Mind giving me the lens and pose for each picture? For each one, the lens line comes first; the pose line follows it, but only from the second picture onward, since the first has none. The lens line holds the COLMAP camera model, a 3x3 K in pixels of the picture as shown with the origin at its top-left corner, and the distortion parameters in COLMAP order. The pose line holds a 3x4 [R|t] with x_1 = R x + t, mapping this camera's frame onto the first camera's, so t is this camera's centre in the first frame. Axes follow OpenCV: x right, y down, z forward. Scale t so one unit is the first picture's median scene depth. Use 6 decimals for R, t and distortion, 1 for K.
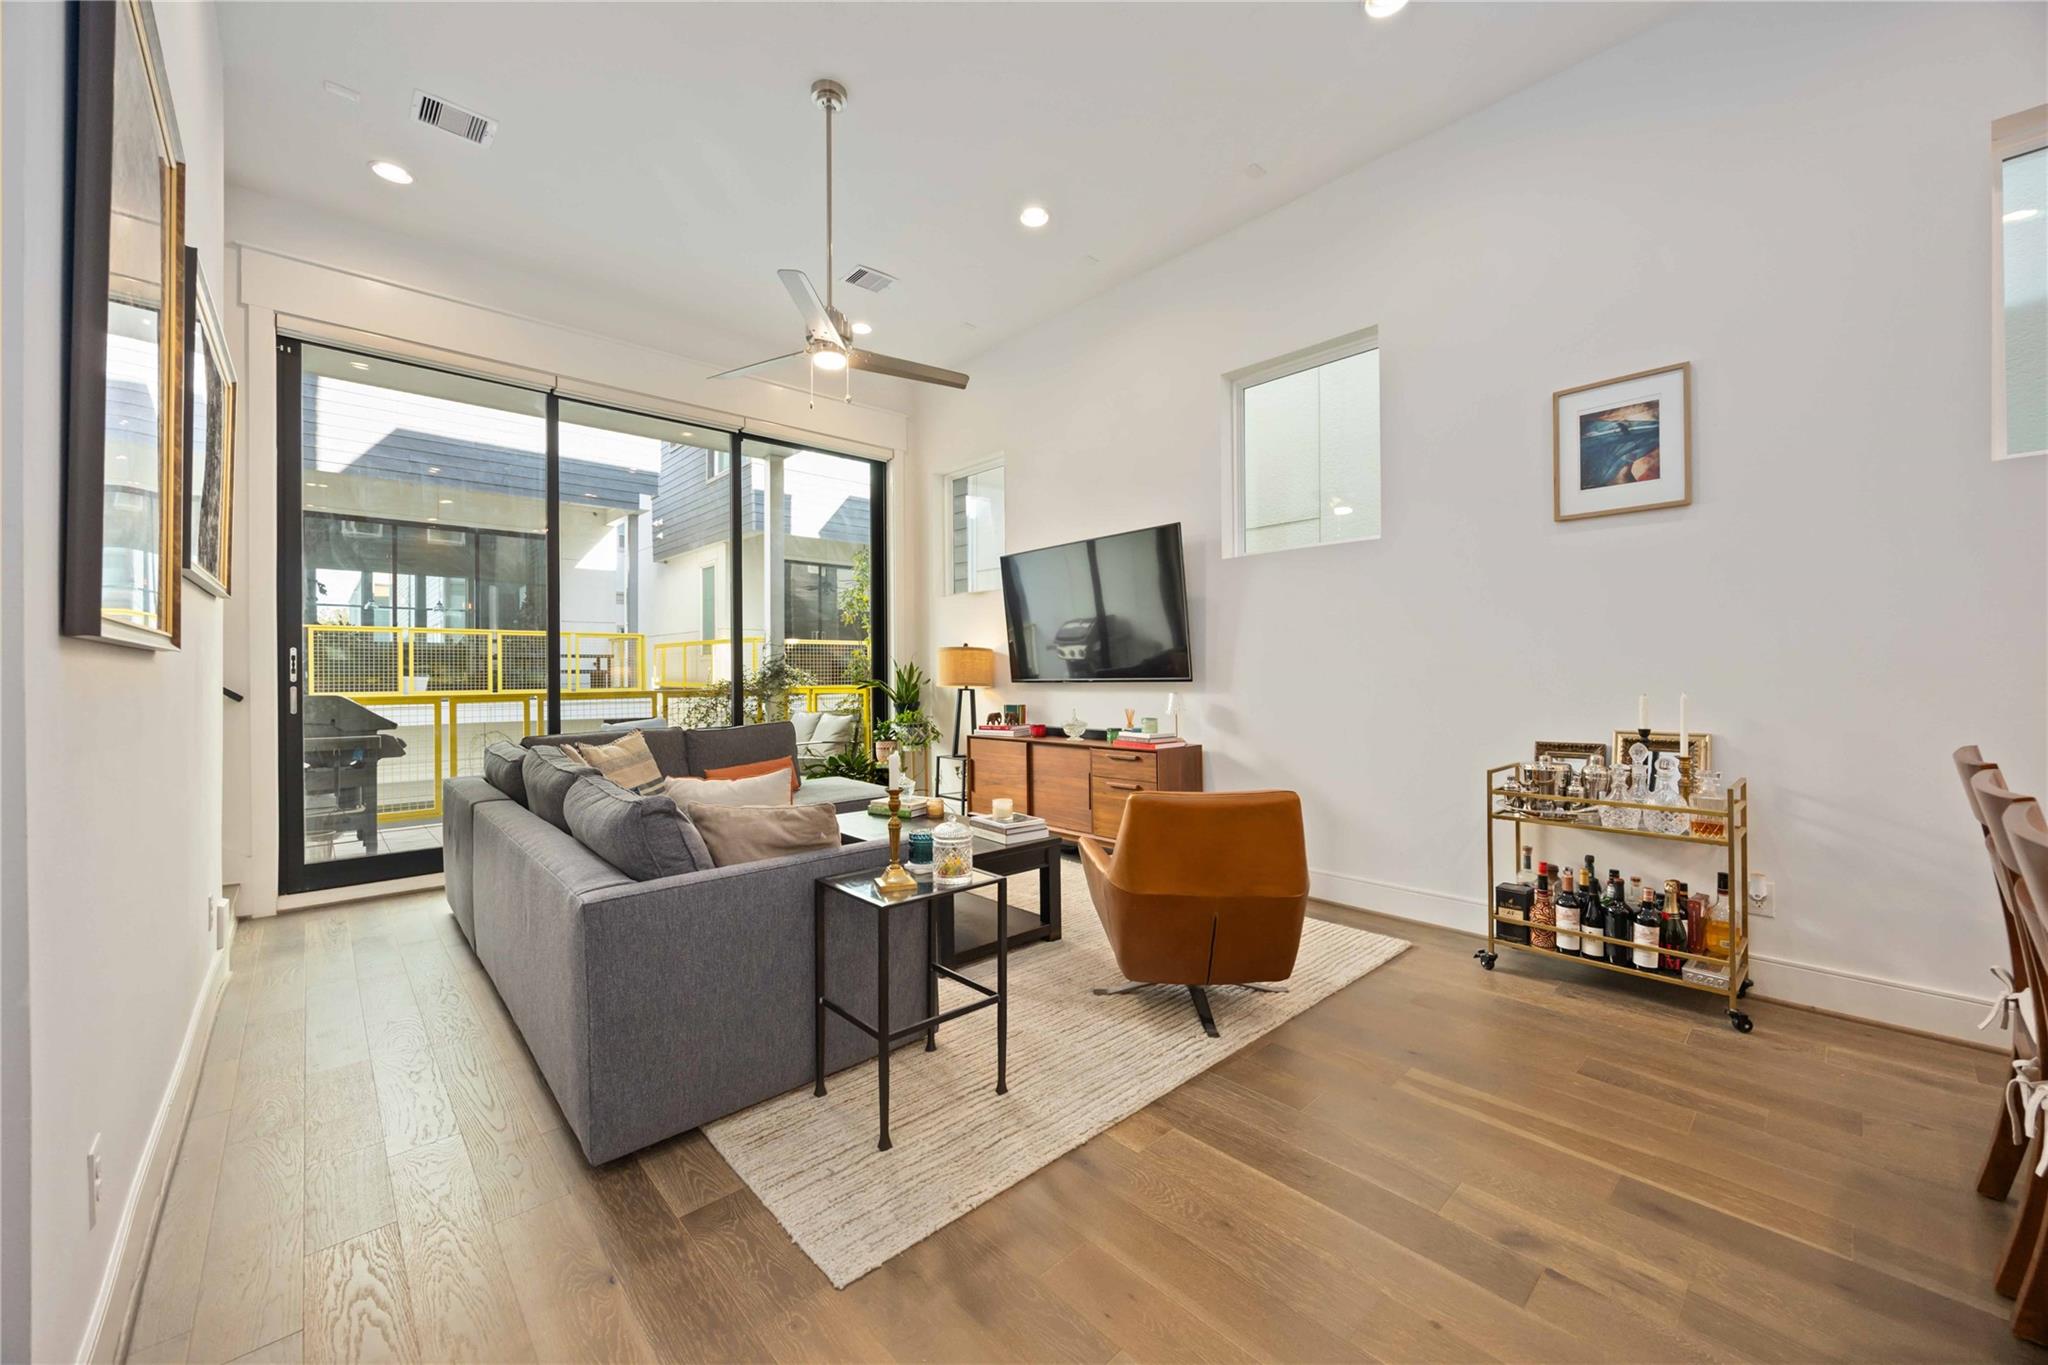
lens RADIAL K [[783.2, 0, 1014.1], [0, 783.2, 670.9], [0, 0, 1]] dist [-0.001480, 0.000408]
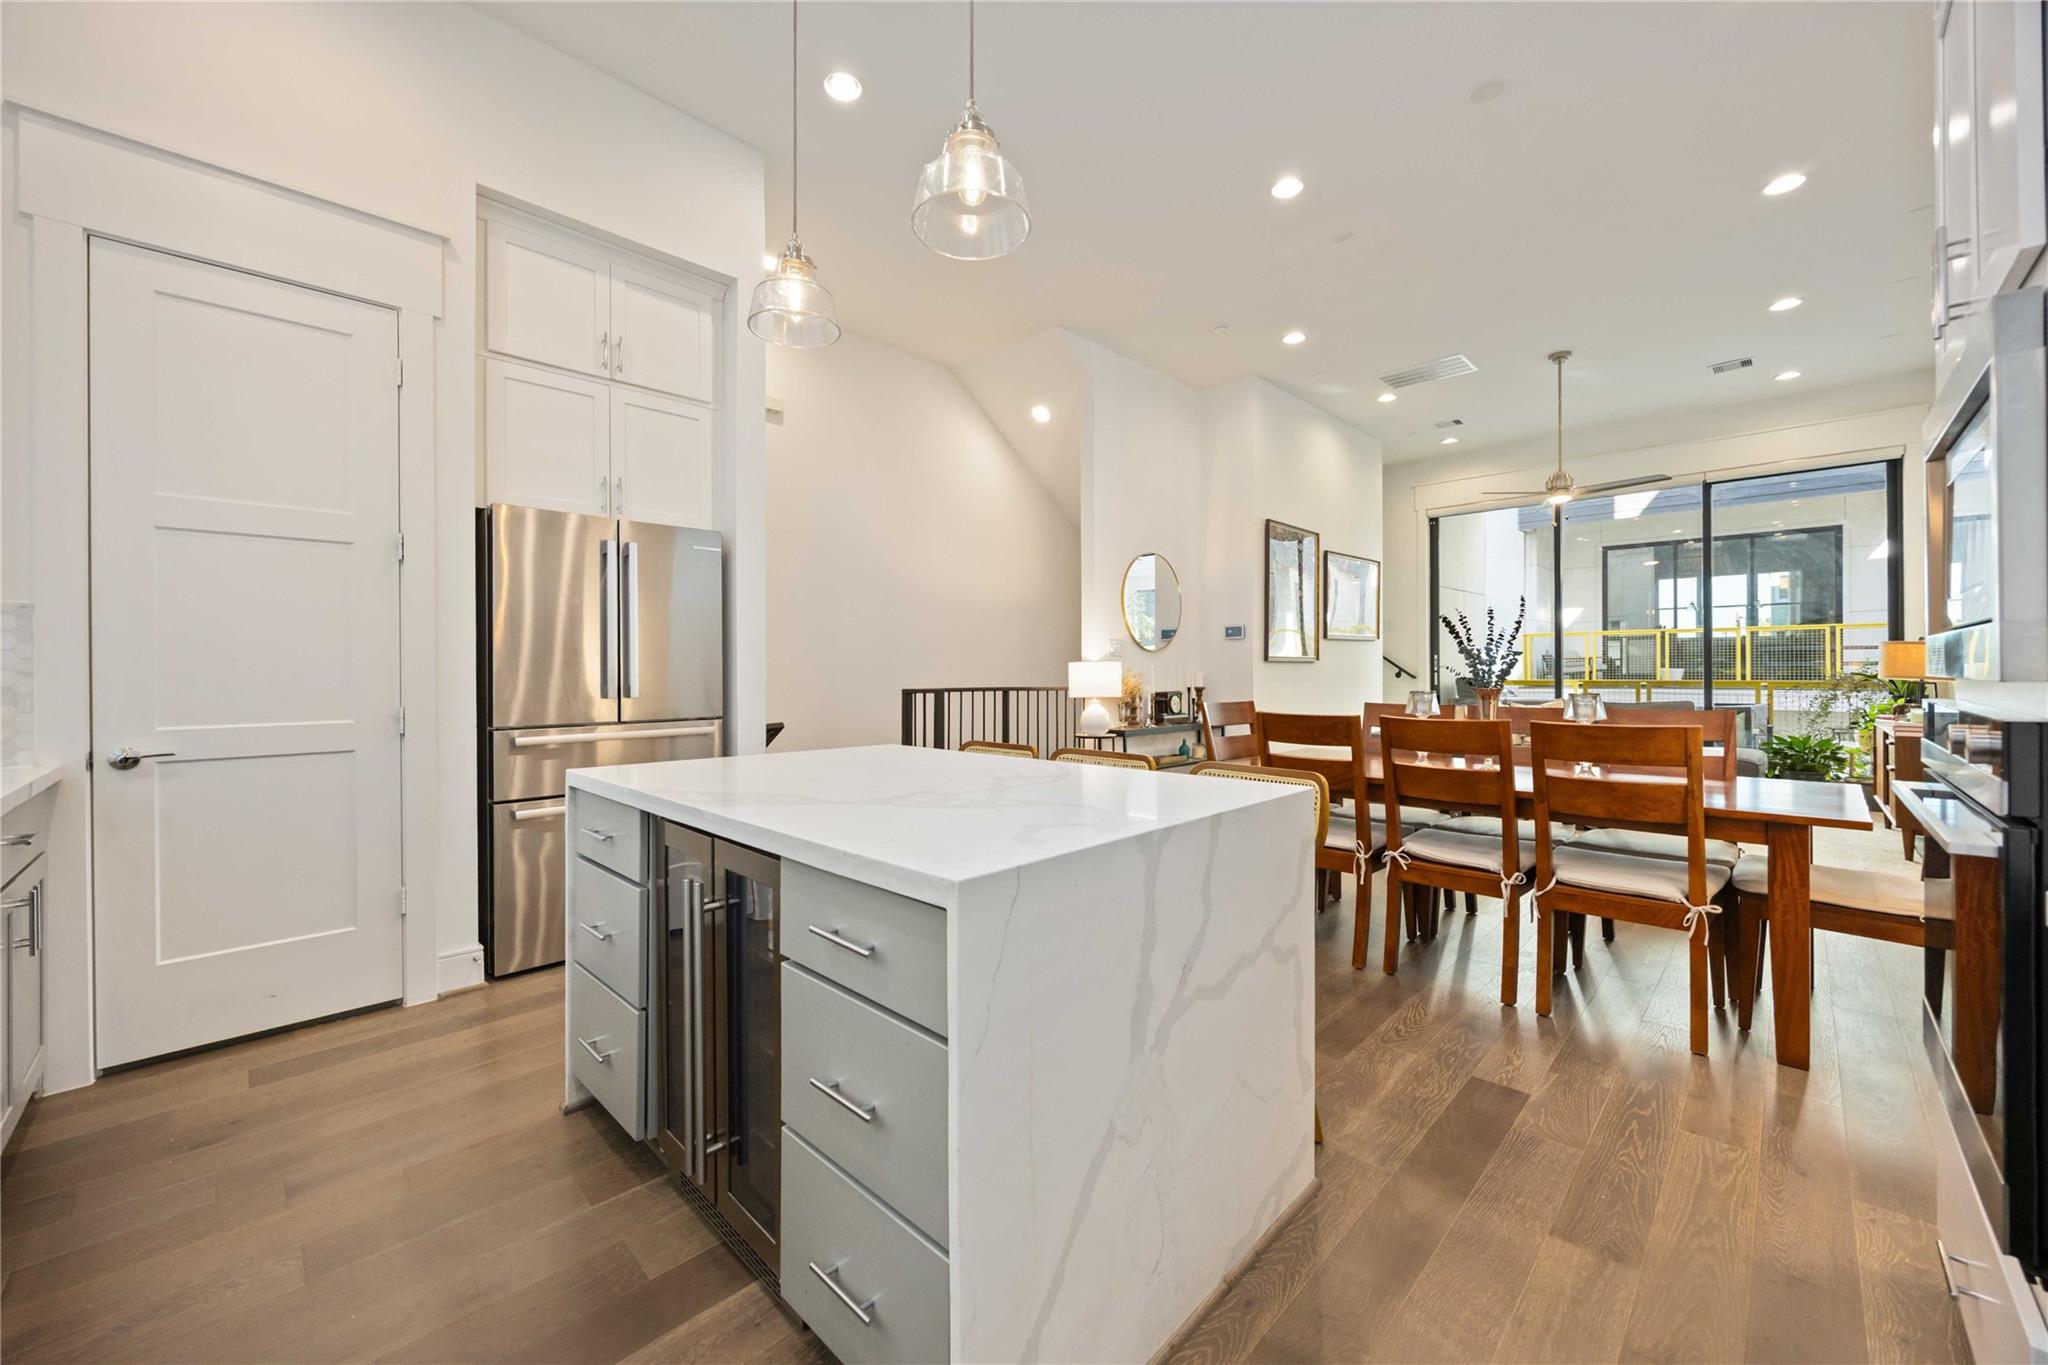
lens RADIAL K [[783.2, 0, 1012.5], [0, 783.2, 672.3], [0, 0, 1]] dist [-0.001480, 0.000408]
pose [[0.050169, 0.008177, -0.998707, 0.910359], [0.003951, 0.999957, 0.008386, -0.002815], [0.998733, -0.004367, 0.050135, -0.233797]]
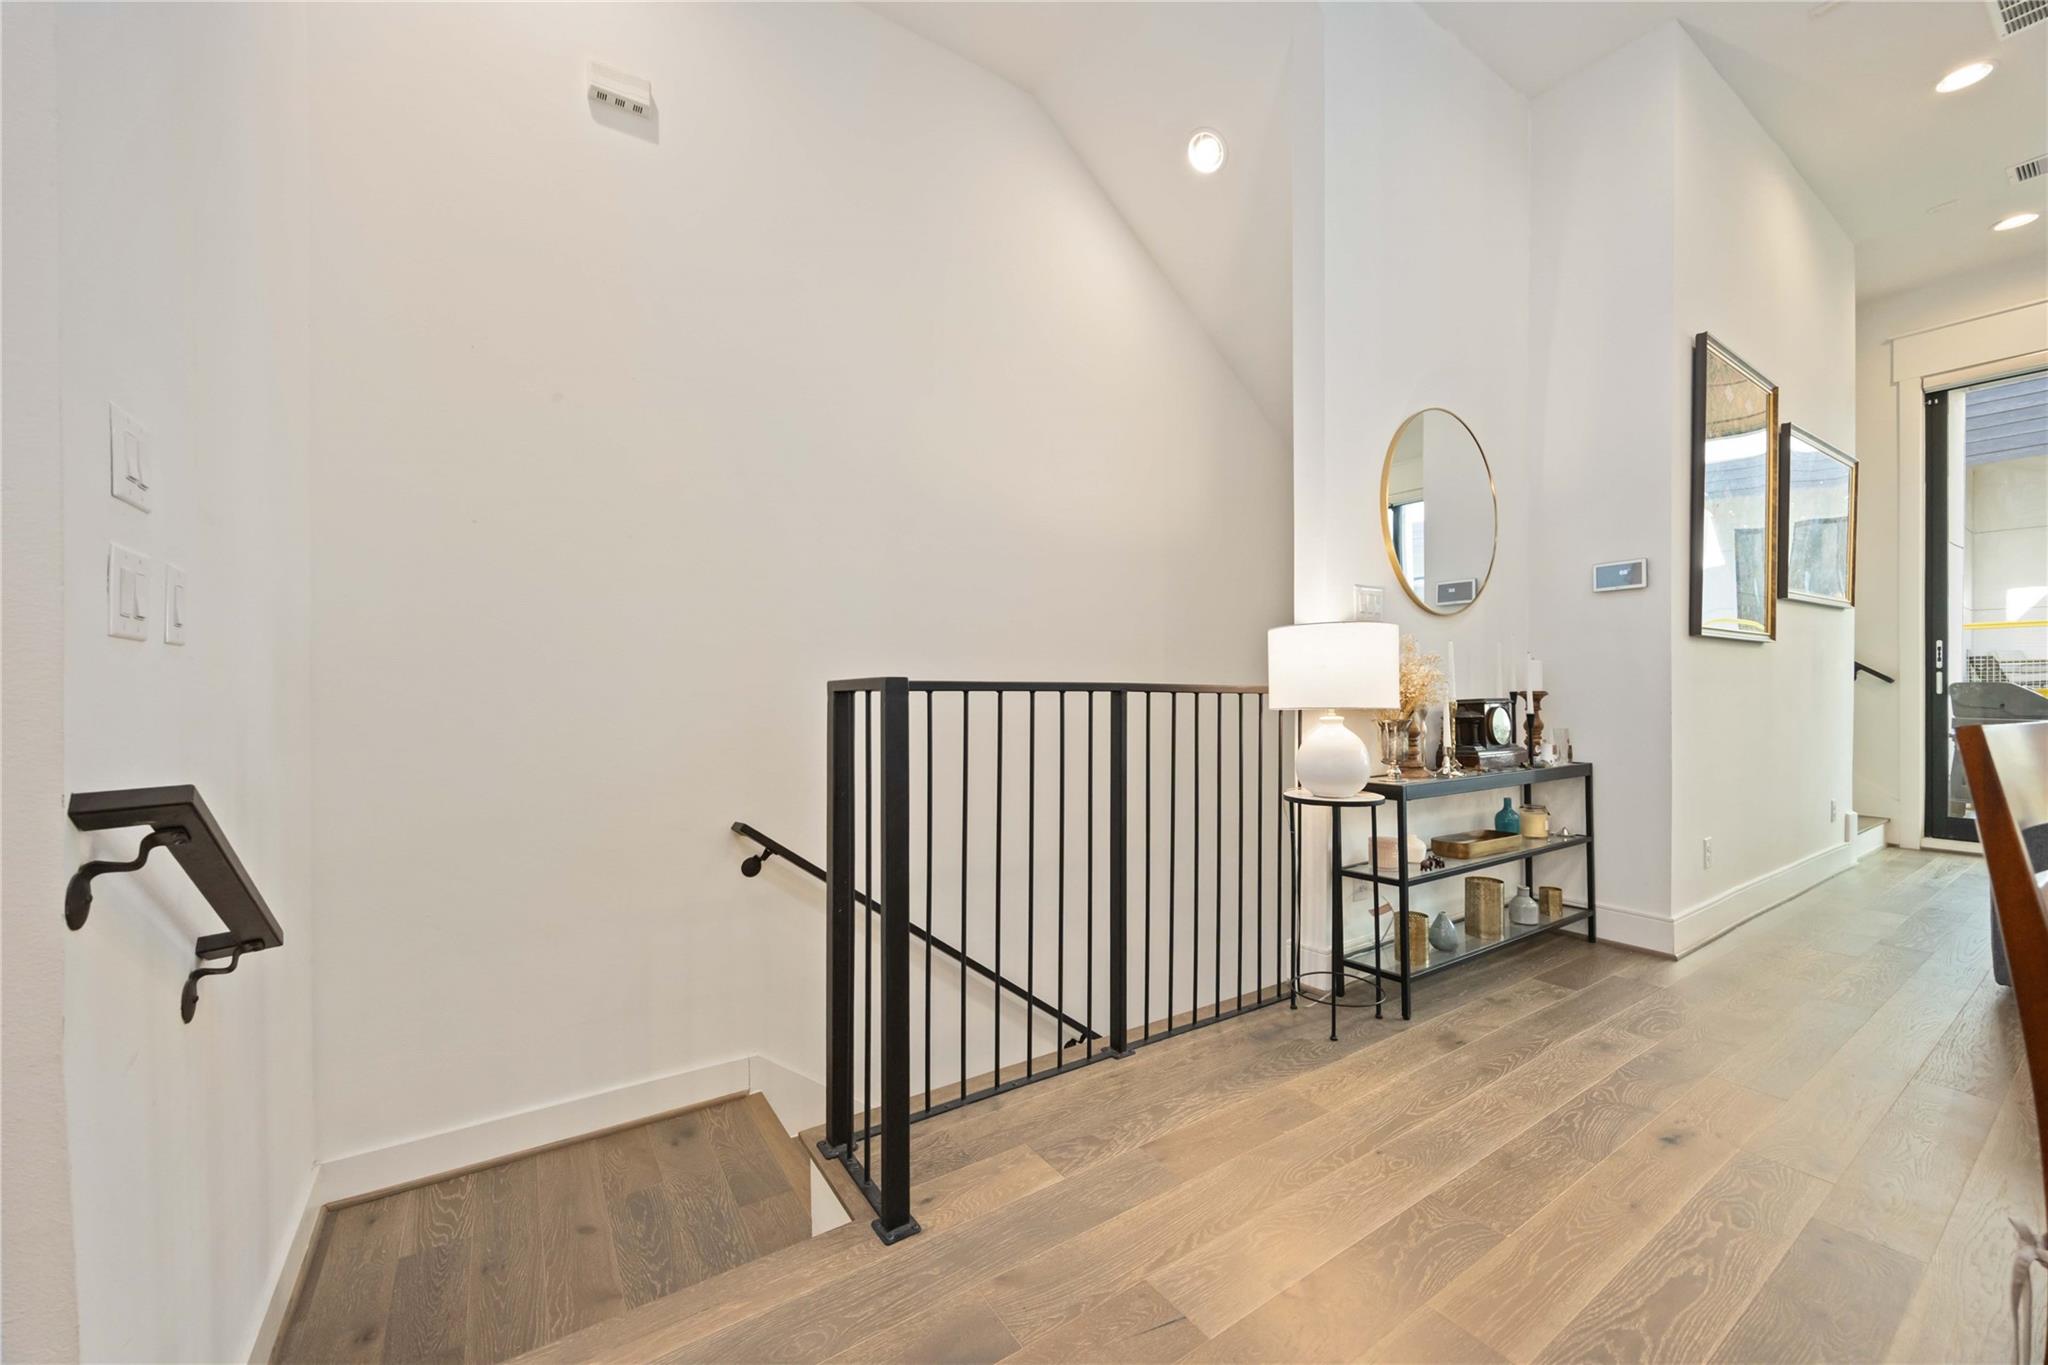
lens RADIAL K [[783.2, 0, 1031.4], [0, 783.2, 692.2], [0, 0, 1]] dist [-0.001480, 0.000408]
pose [[-0.140563, 0.011692, -0.990003, 0.370178], [0.004601, 0.999927, 0.011156, 0.023135], [0.990061, -0.002987, -0.140606, -0.181868]]
